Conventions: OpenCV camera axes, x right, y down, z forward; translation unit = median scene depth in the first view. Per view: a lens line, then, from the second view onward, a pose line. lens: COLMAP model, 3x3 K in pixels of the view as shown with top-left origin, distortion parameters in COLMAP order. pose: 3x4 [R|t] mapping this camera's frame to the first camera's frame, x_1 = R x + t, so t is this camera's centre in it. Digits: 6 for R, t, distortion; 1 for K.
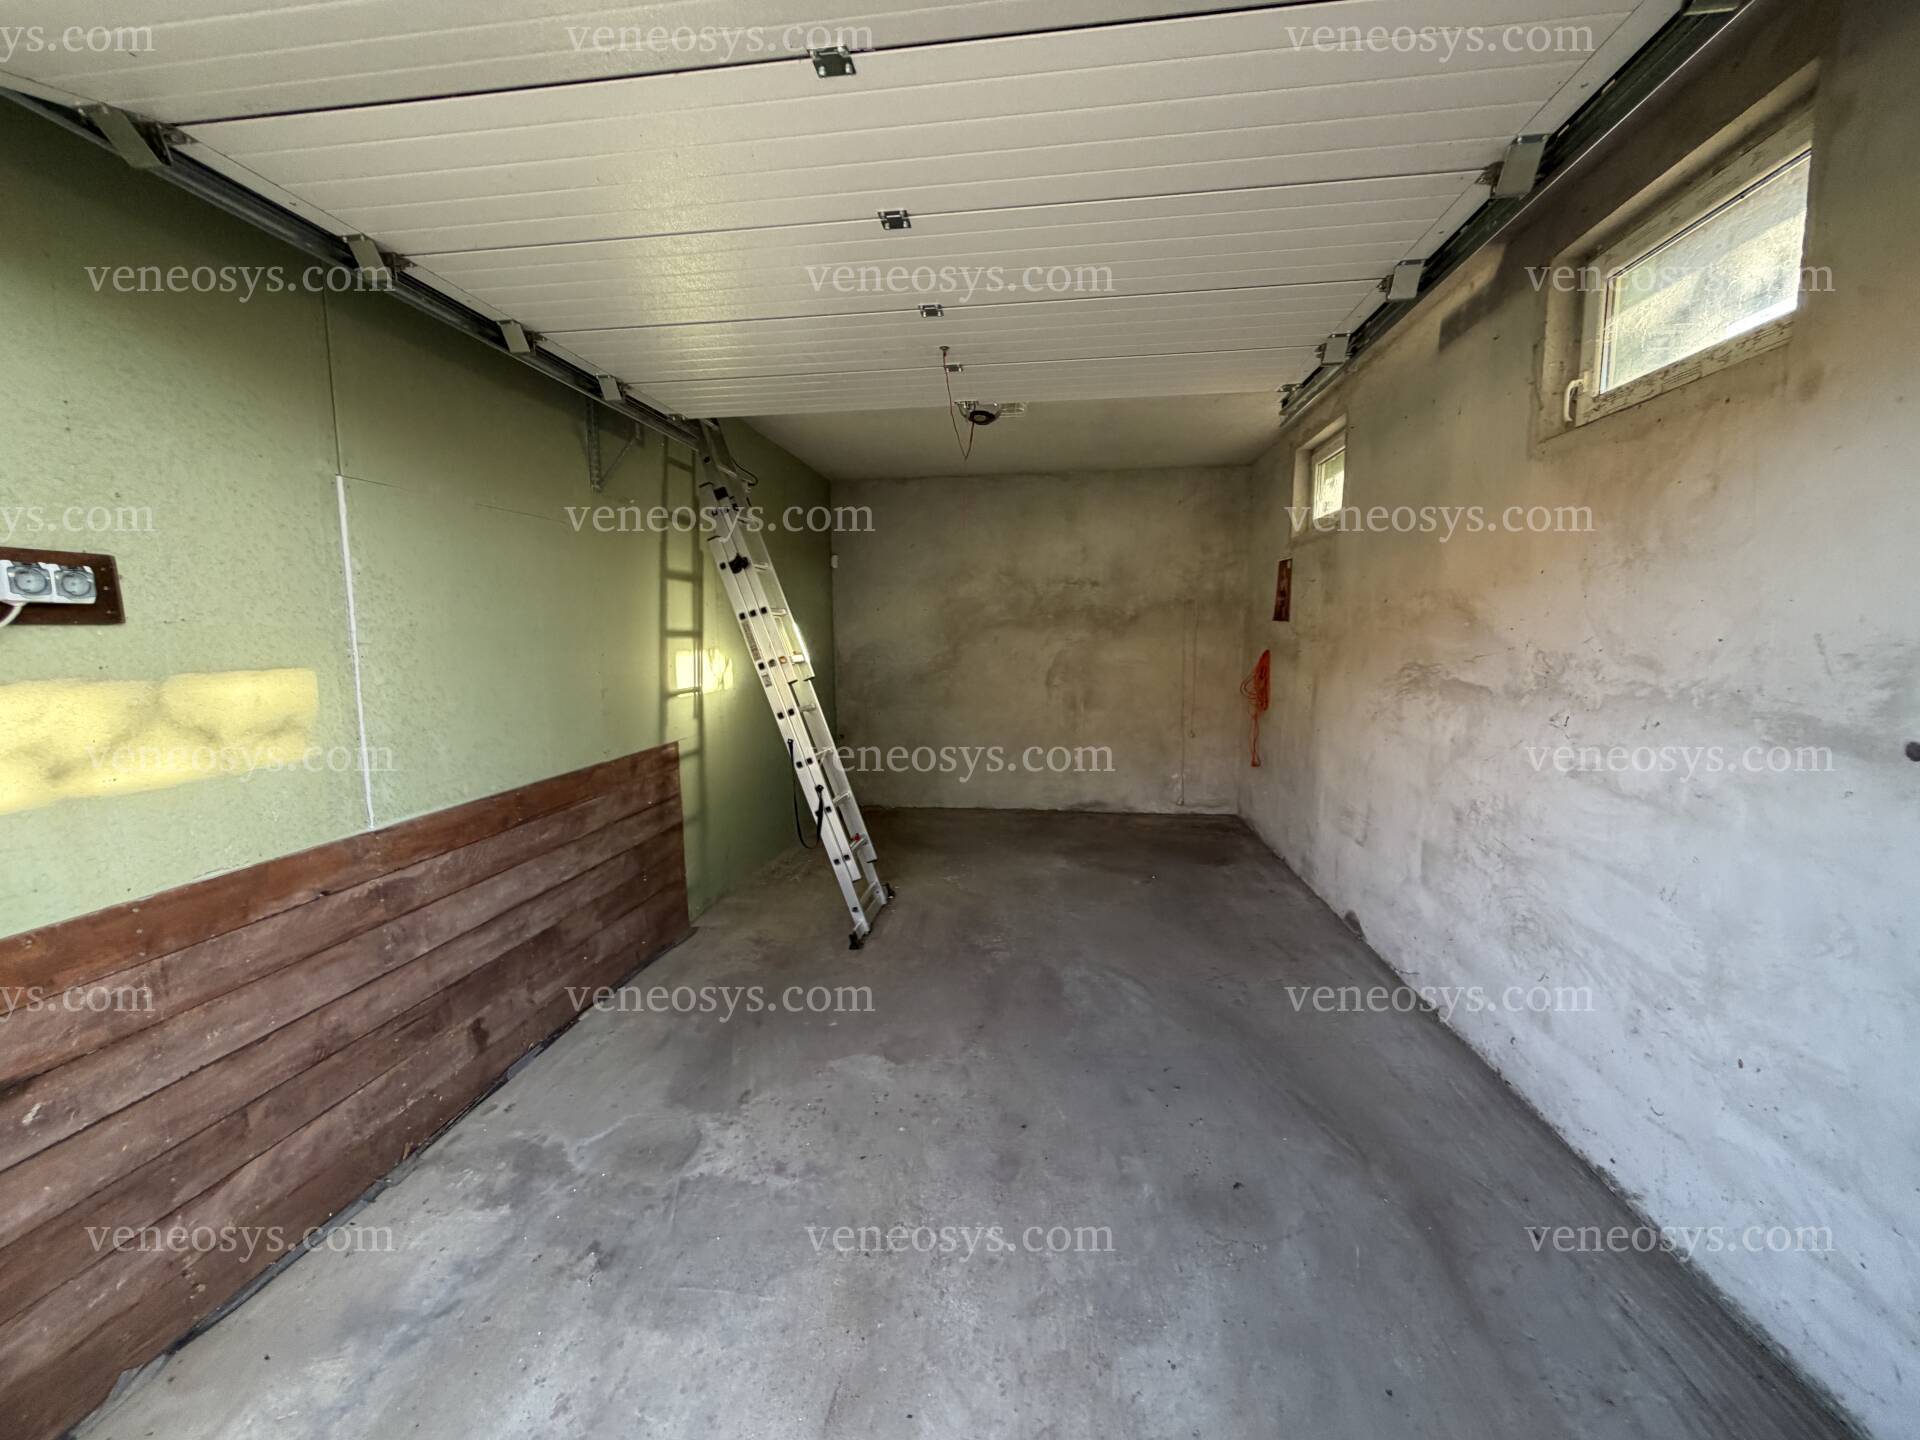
lens RADIAL K [[767.5, 0, 951.9], [0, 767.5, 722.3], [0, 0, 1]] dist [0.000299, -0.000022]
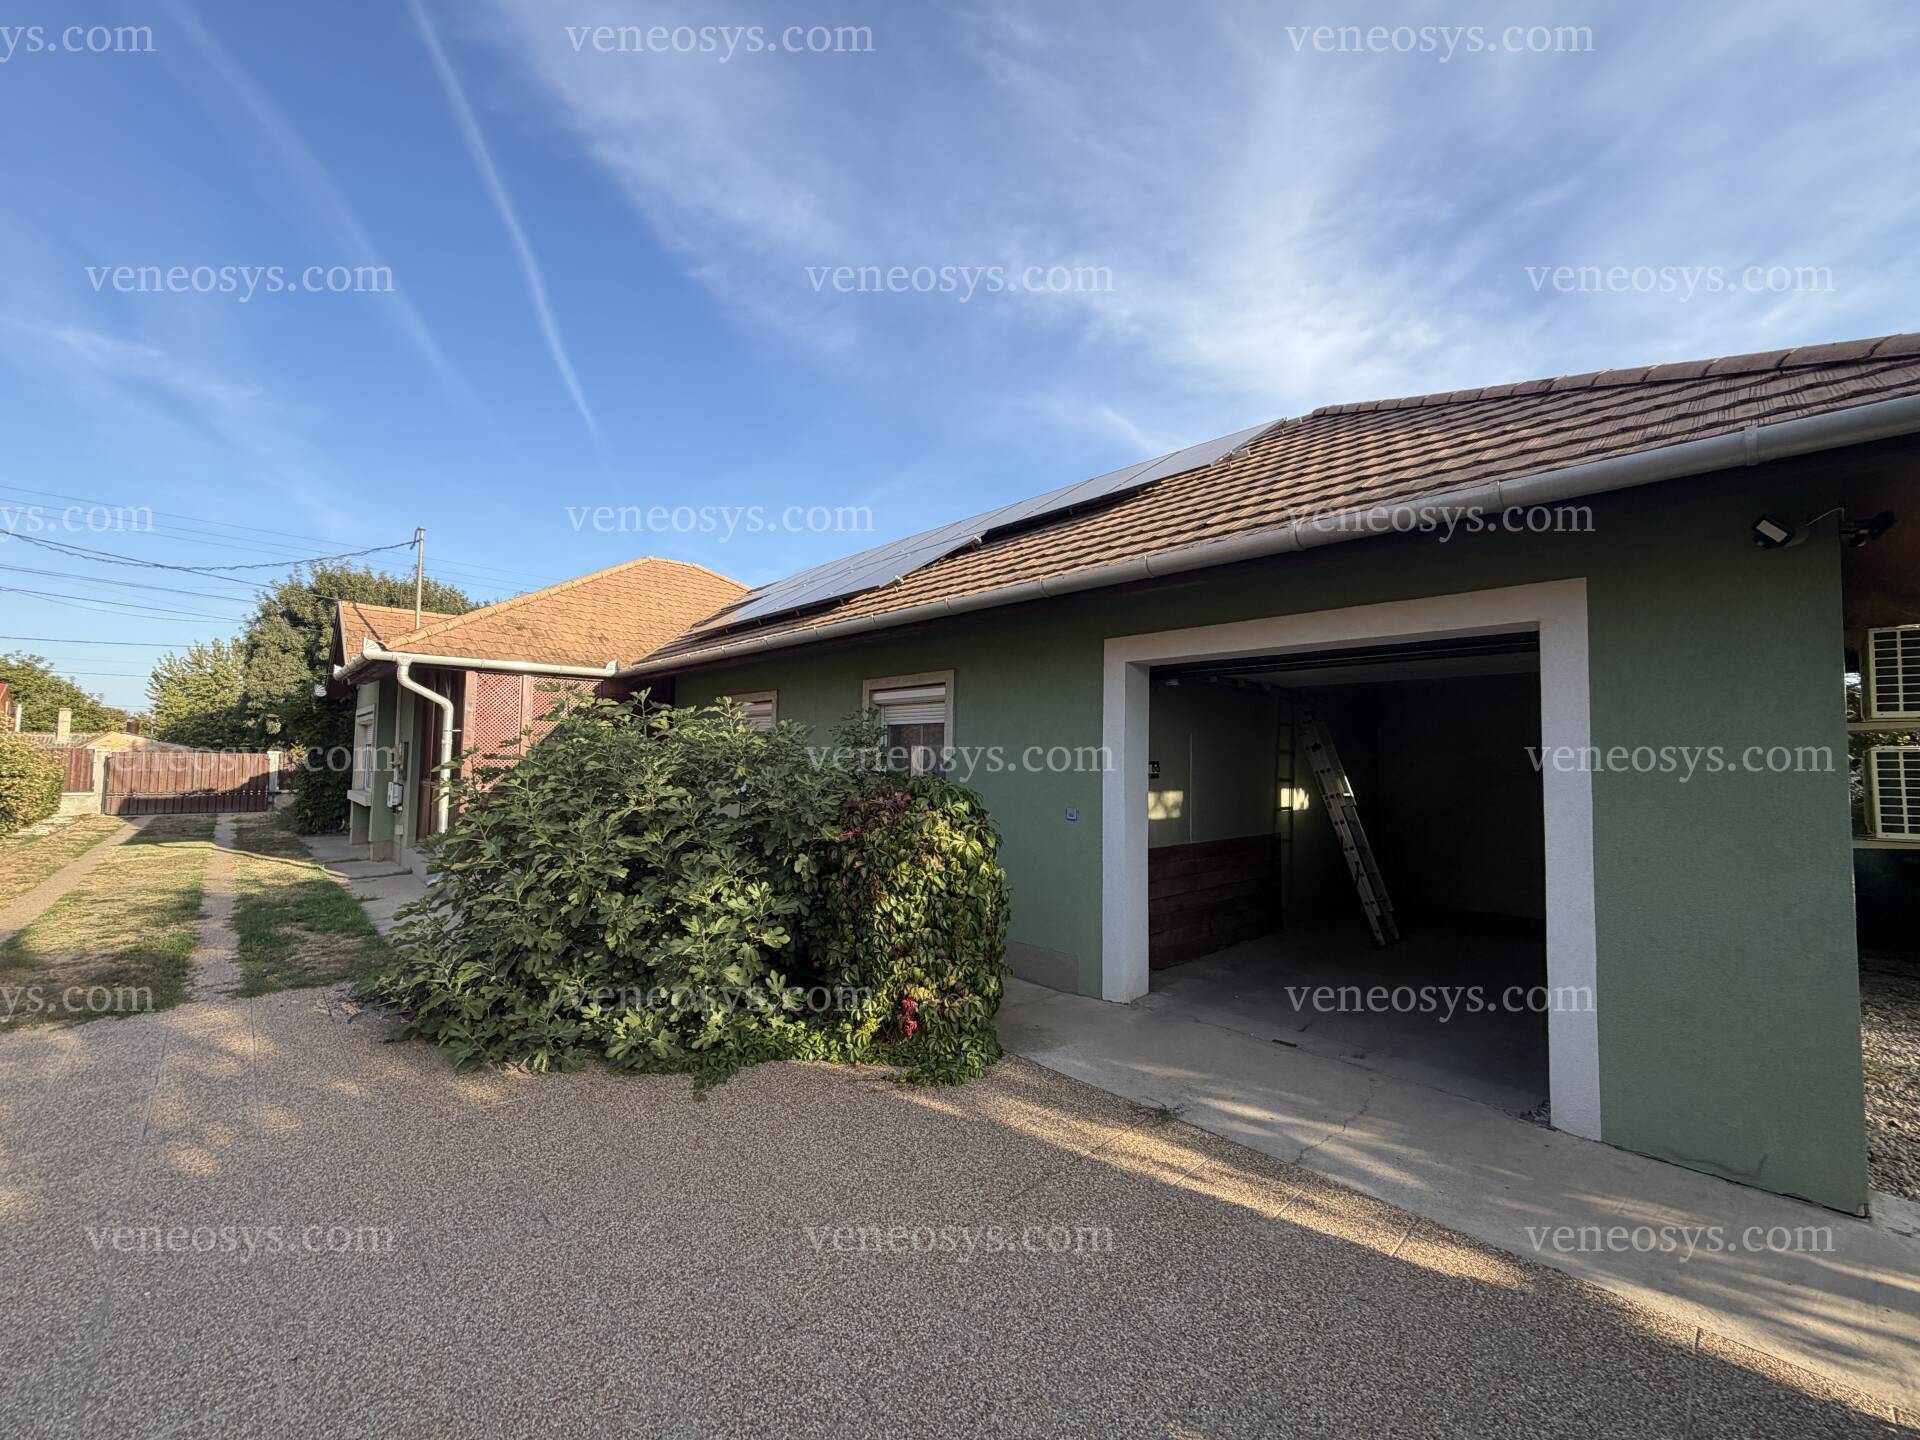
lens RADIAL K [[767.5, 0, 951.9], [0, 767.5, 722.3], [0, 0, 1]] dist [0.000299, -0.000022]
pose [[0.775101, -0.011655, -0.631730, 0.257790], [-0.098793, 0.985297, -0.139392, 0.106258], [0.624066, 0.170454, 0.762553, -1.155550]]
